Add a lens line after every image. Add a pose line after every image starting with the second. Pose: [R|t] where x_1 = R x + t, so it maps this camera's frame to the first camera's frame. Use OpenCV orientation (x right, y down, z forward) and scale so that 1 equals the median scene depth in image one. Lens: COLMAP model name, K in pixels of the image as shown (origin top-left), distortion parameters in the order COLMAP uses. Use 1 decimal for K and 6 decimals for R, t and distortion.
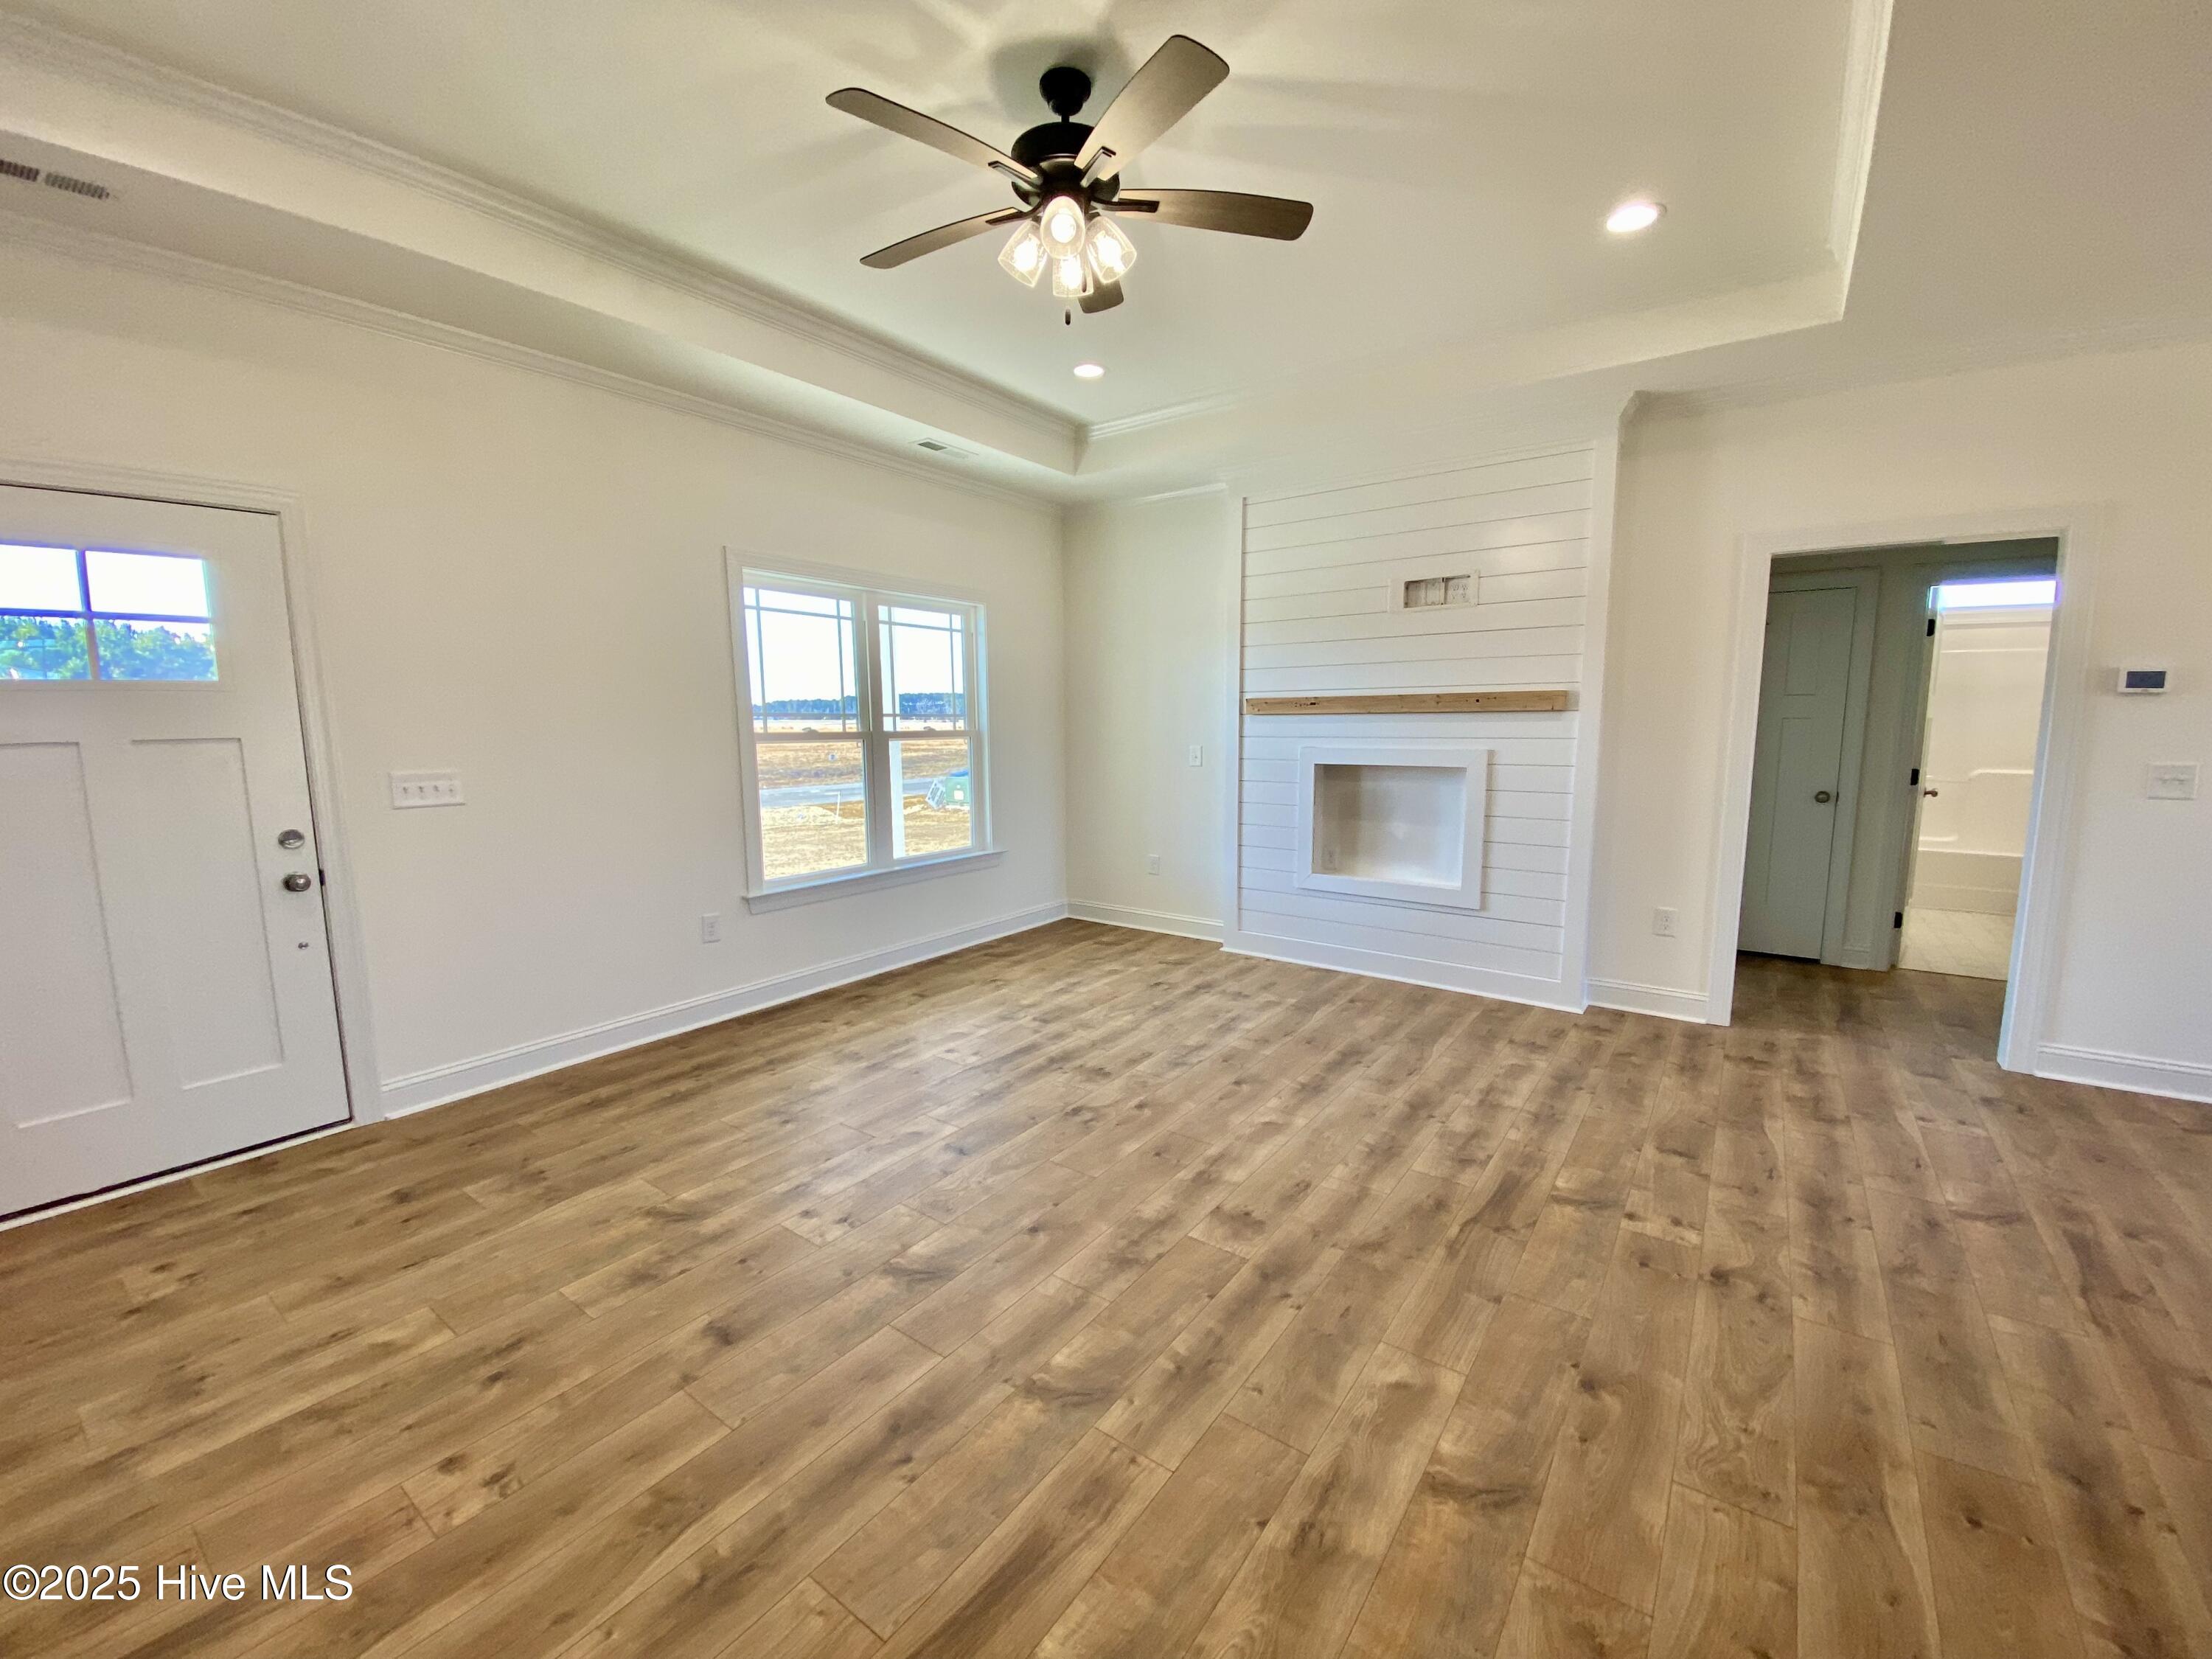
lens RADIAL K [[892.1, 0, 1107.7], [0, 892.1, 836.4], [0, 0, 1]] dist [0.017435, -0.019291]
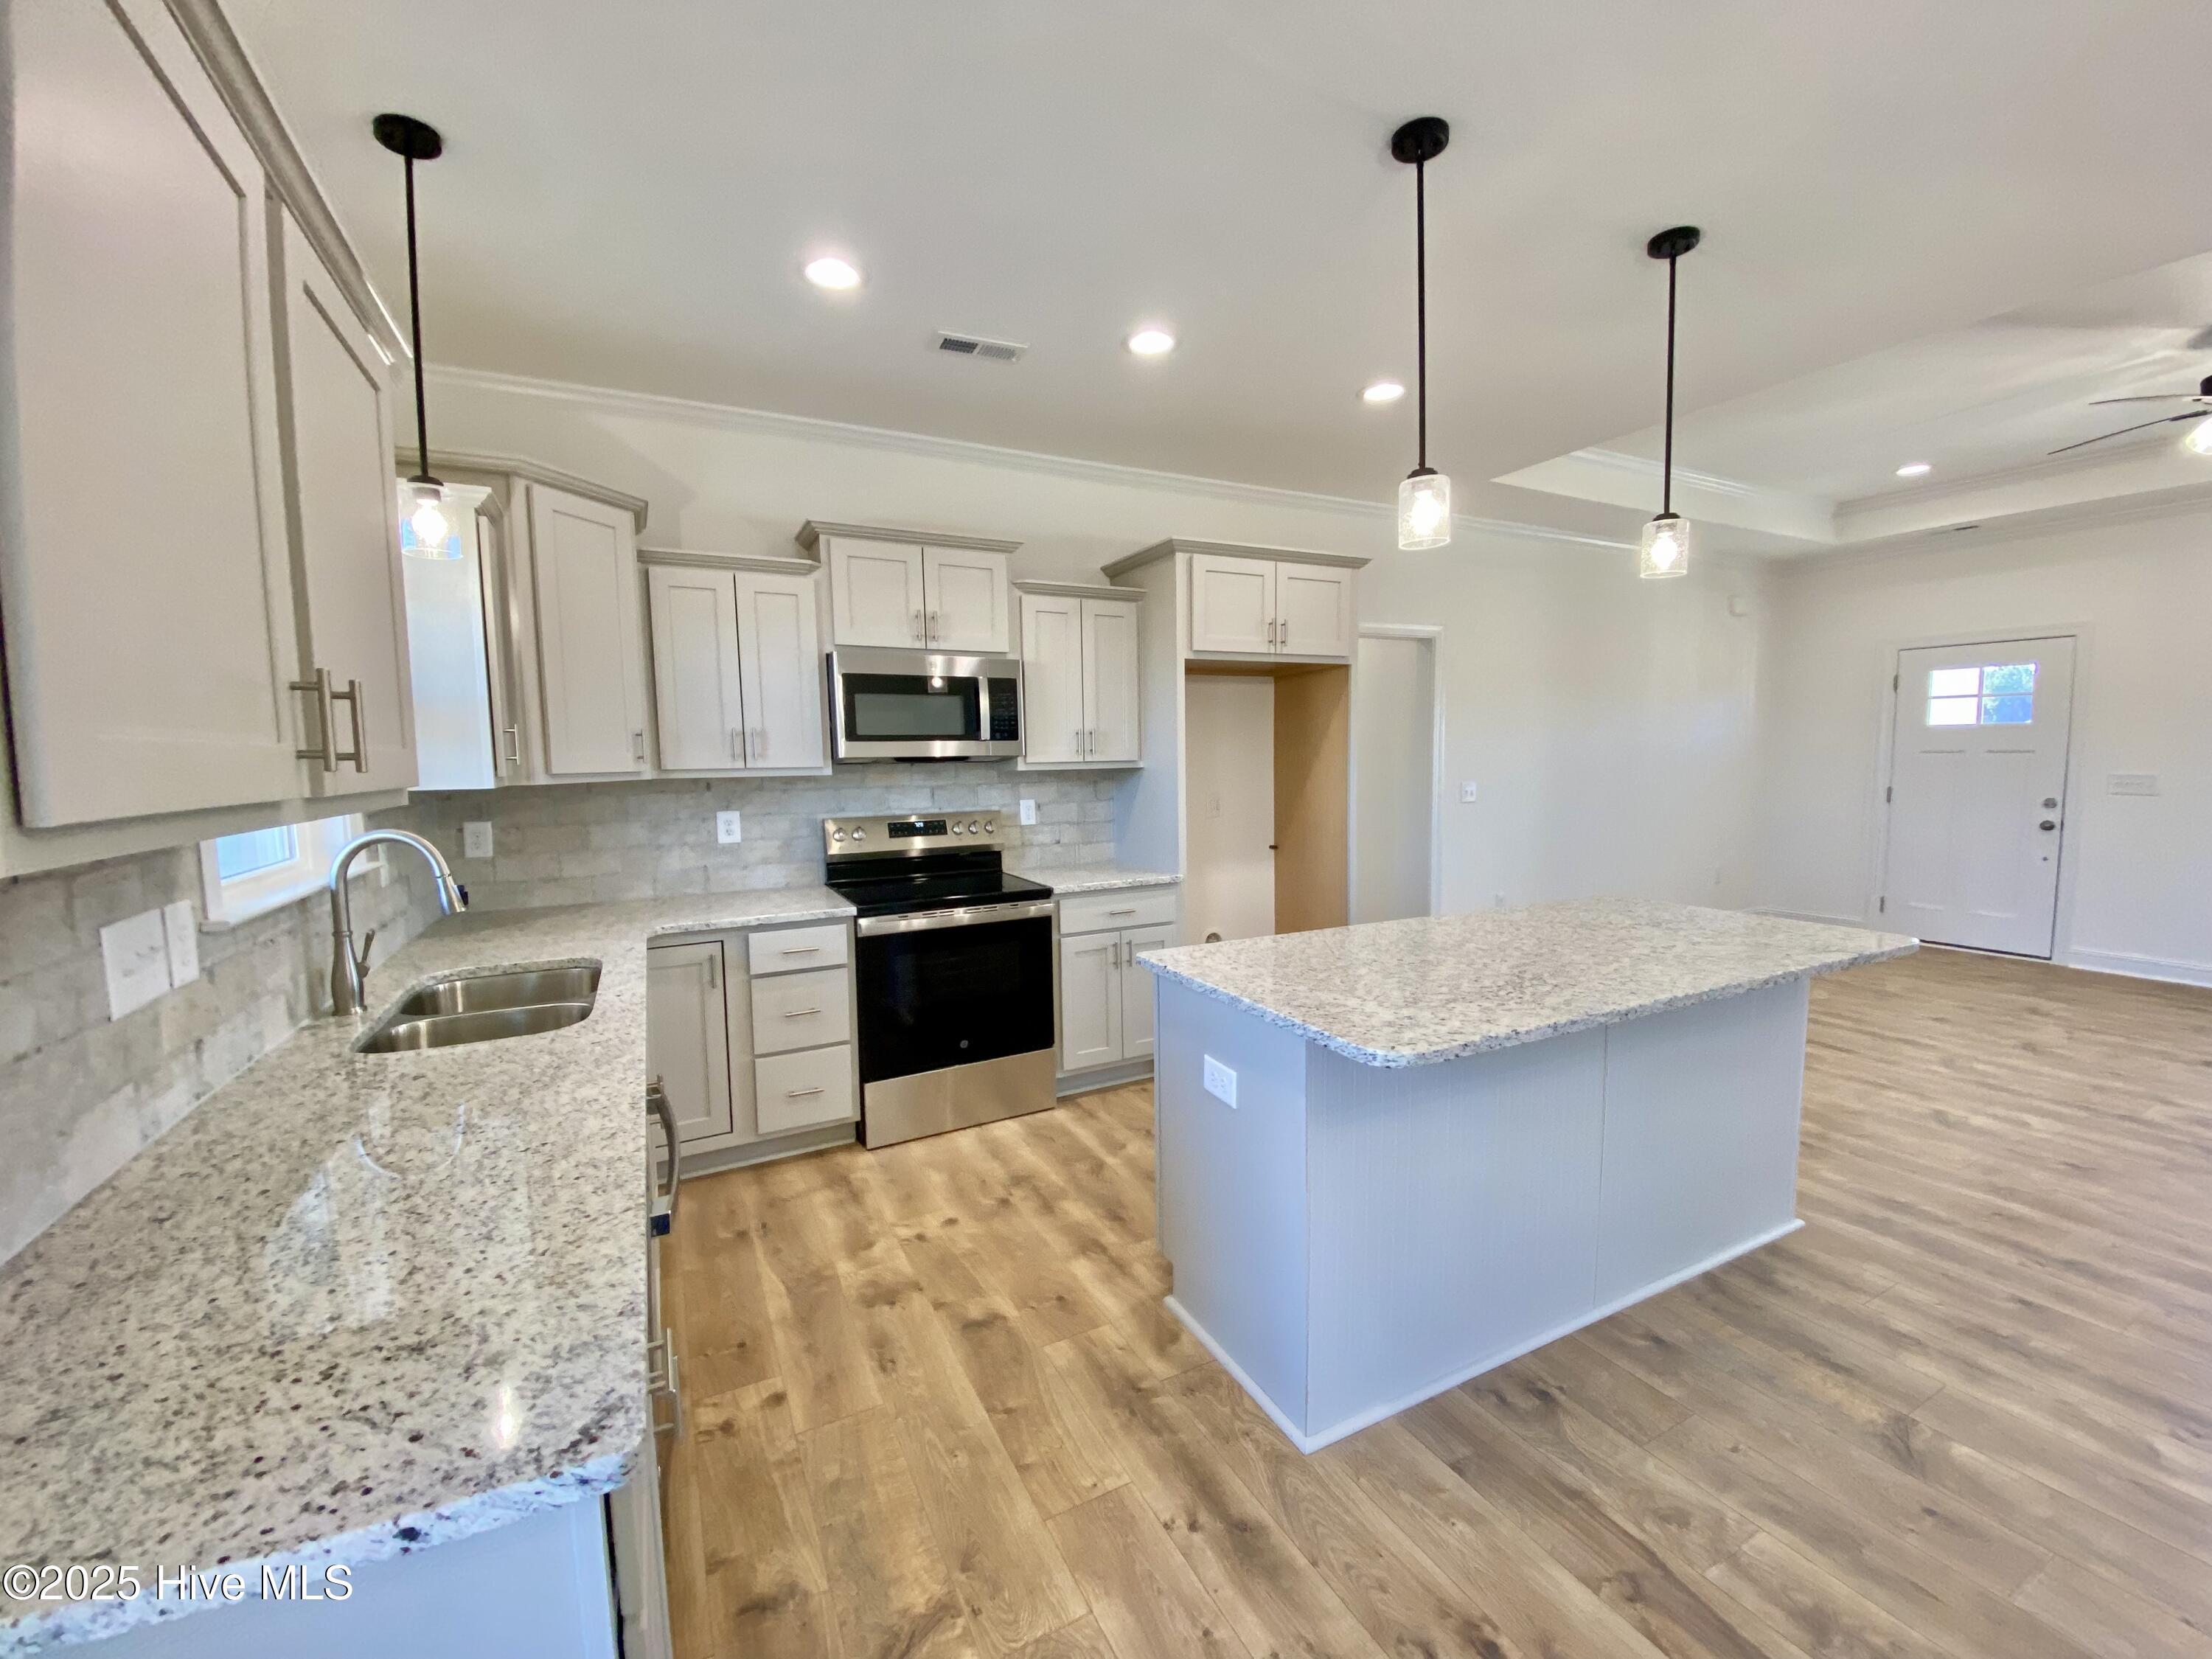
lens RADIAL K [[892.1, 0, 1107.7], [0, 892.1, 836.4], [0, 0, 1]] dist [0.017435, -0.019291]
pose [[-0.448630, 0.098340, -0.888291, 1.198785], [-0.095351, 0.982988, 0.156980, -0.024157], [0.888617, 0.155125, -0.431621, 0.020649]]
